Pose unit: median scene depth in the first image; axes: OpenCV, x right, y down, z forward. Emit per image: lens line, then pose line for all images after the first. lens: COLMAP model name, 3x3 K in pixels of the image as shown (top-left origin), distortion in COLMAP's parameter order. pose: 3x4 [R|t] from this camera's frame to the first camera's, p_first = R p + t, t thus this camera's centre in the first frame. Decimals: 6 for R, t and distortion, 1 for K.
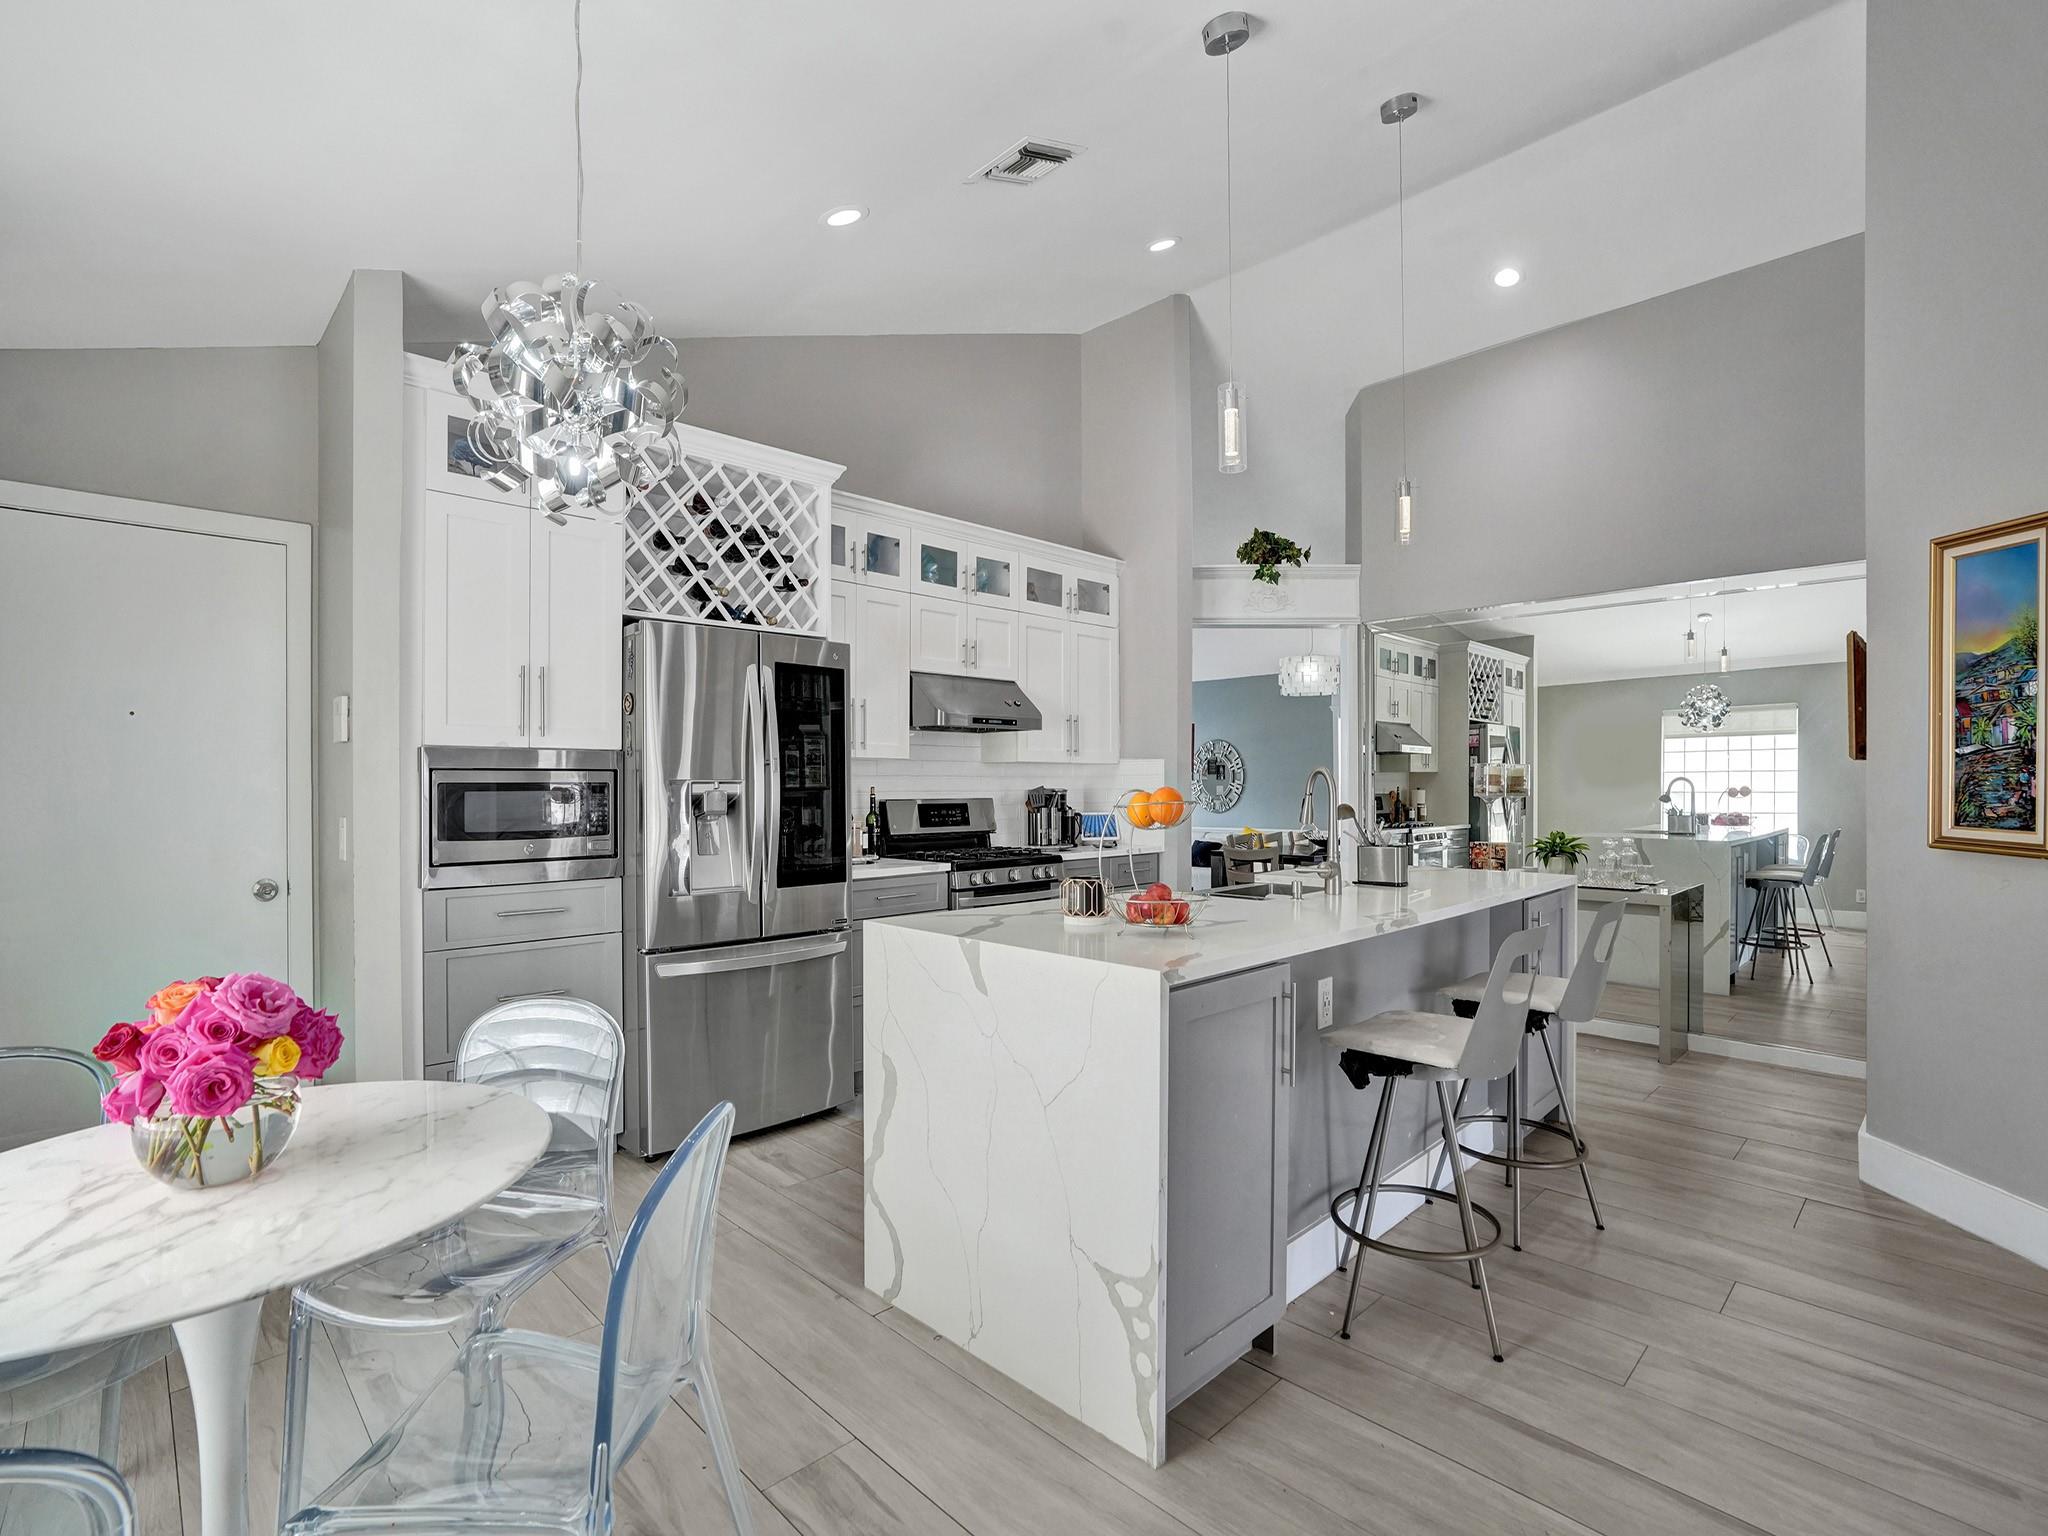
lens RADIAL K [[965.0, 0, 1018.7], [0, 965.0, 788.6], [0, 0, 1]] dist [-0.056224, 0.023079]
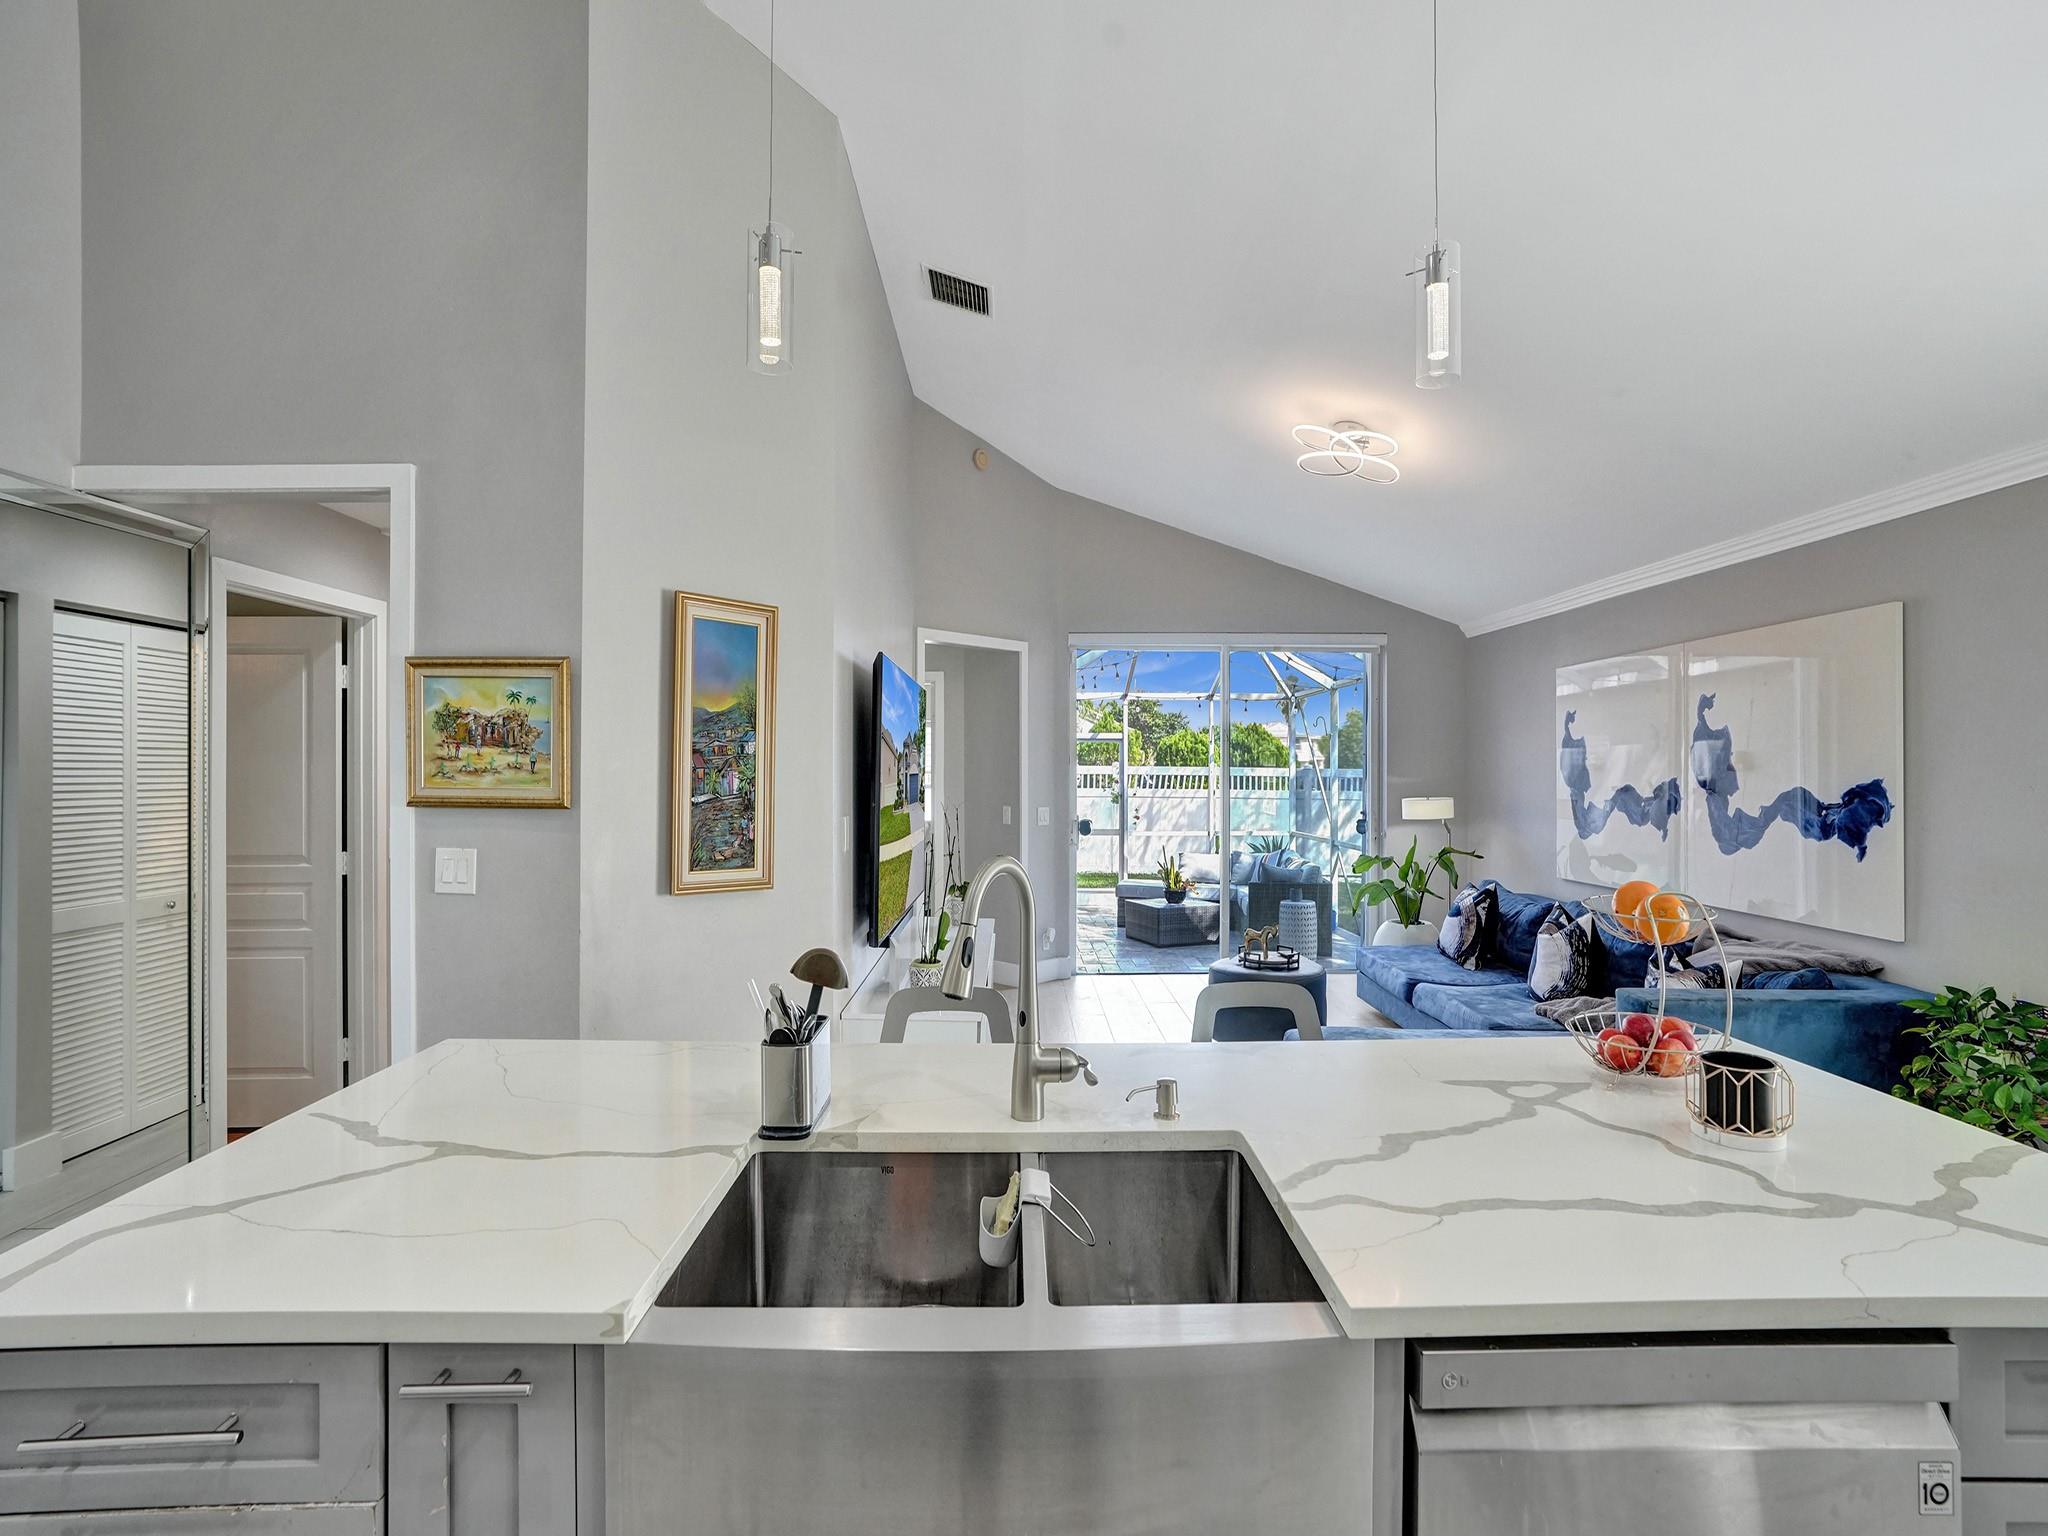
lens RADIAL K [[965.0, 0, 1025.5], [0, 965.0, 771.6], [0, 0, 1]] dist [-0.056224, 0.023079]
pose [[-0.725338, -0.002497, 0.688388, -0.001856], [0.003847, 0.999963, 0.007681, -0.058401], [-0.688382, 0.008220, -0.725302, 1.129996]]
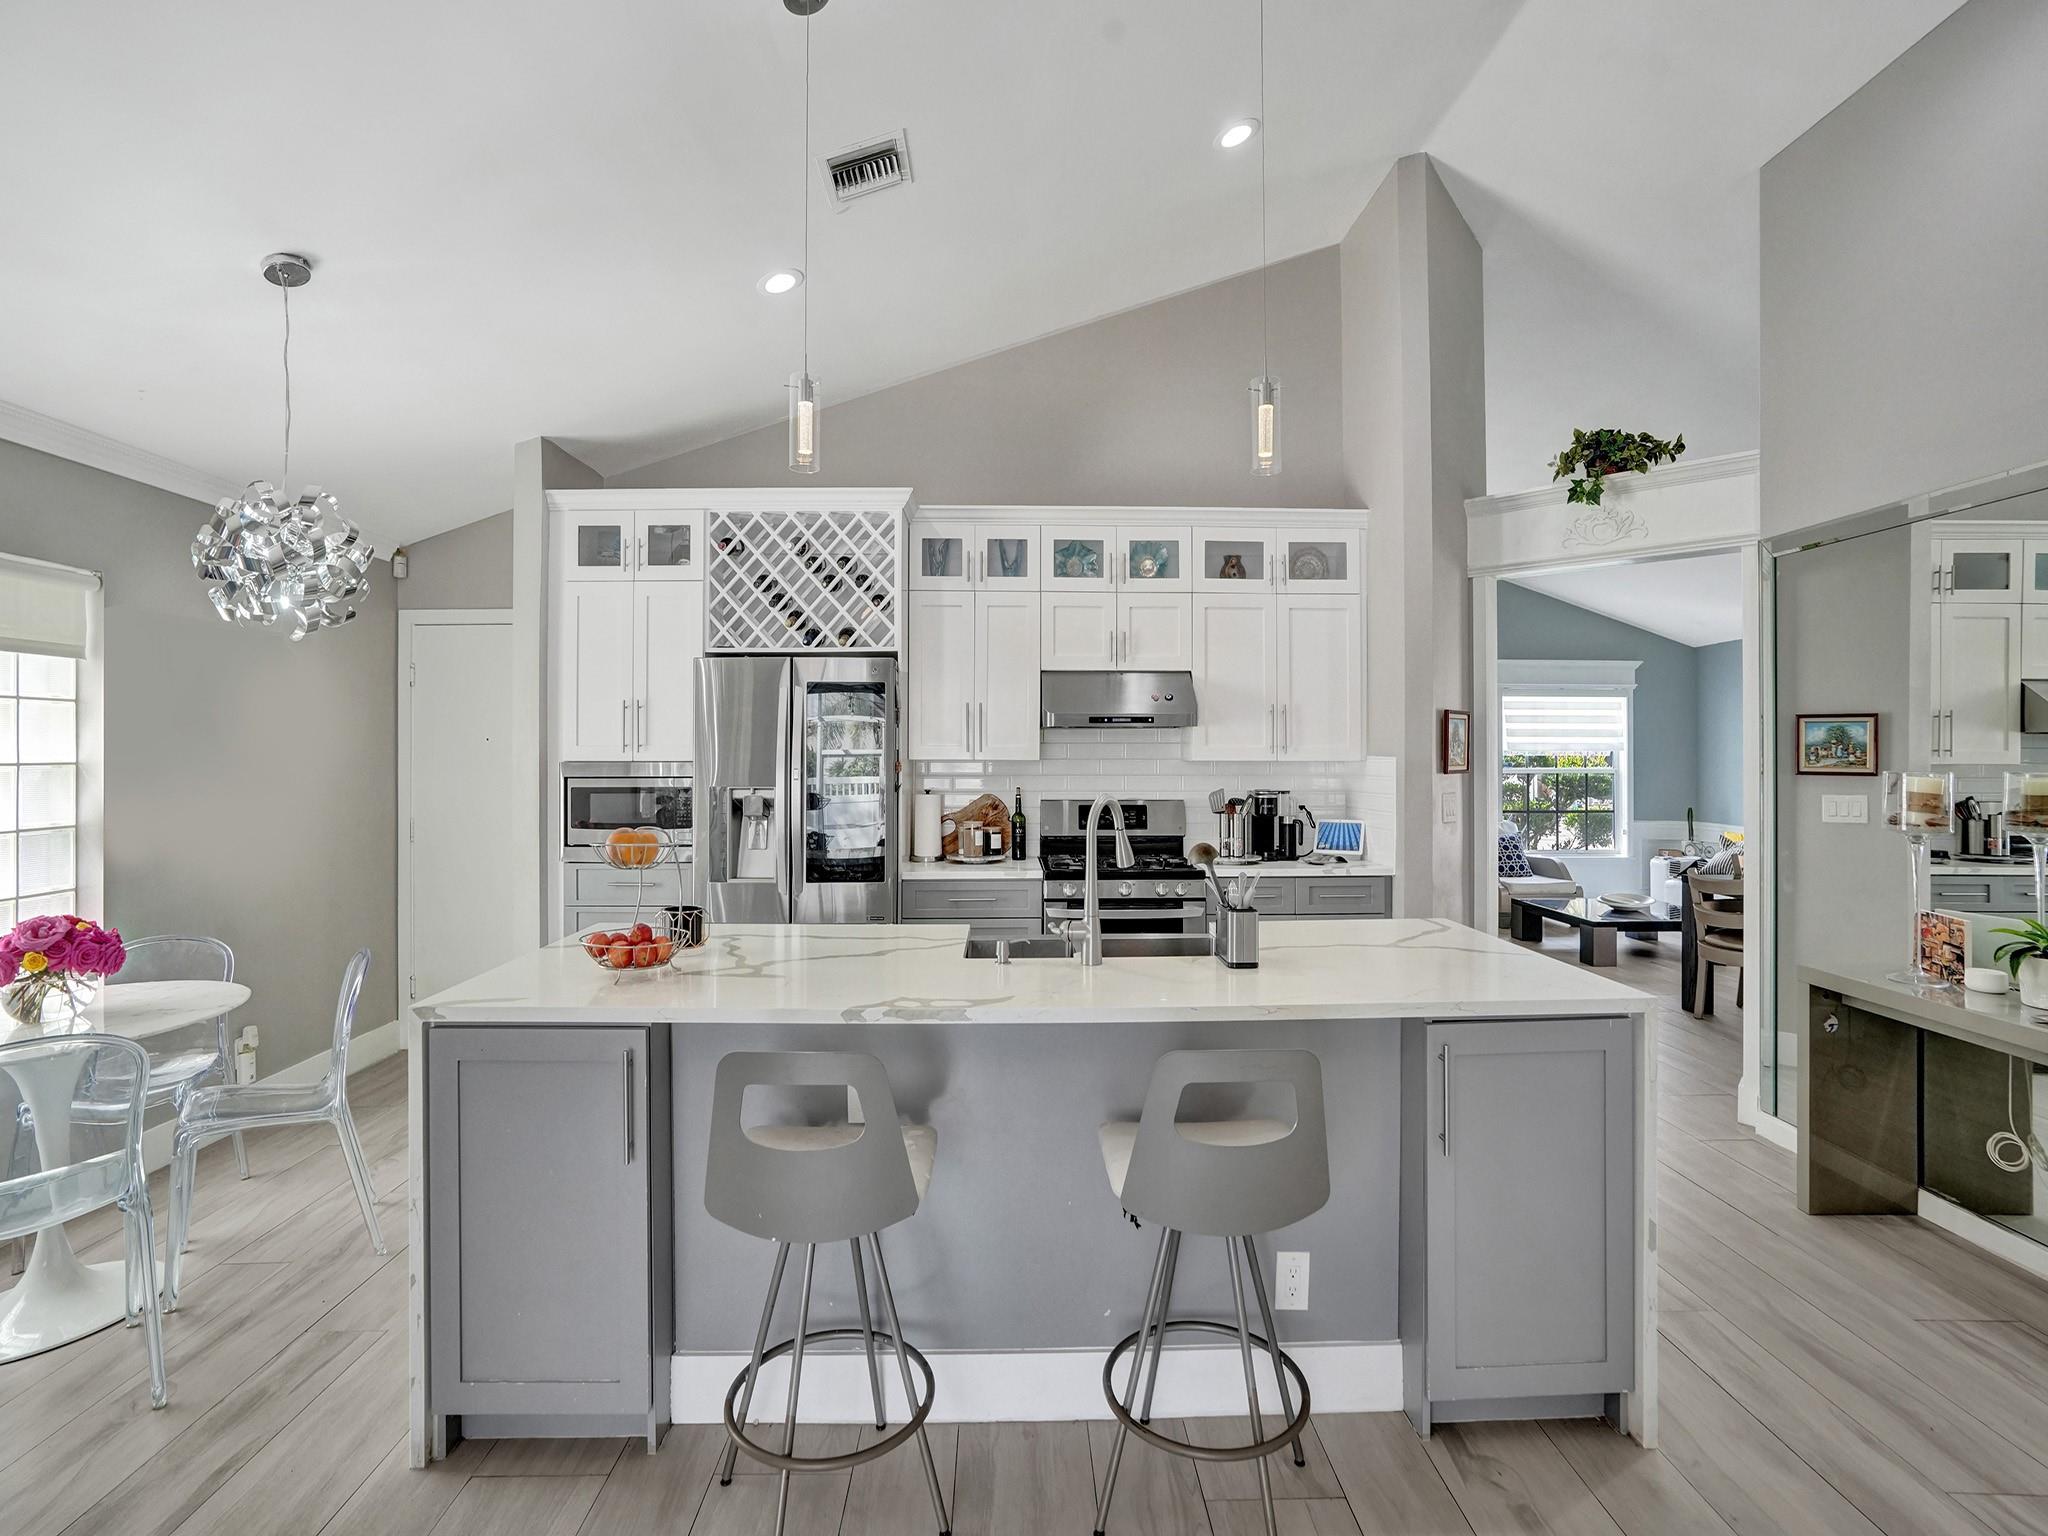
lens RADIAL K [[965.0, 0, 1031.1], [0, 965.0, 743.6], [0, 0, 1]] dist [-0.056224, 0.023079]
pose [[0.735231, -0.005182, -0.677796, 0.677429], [-0.002793, 0.999939, -0.010674, -0.046653], [0.677810, 0.009741, 0.735172, 0.335826]]
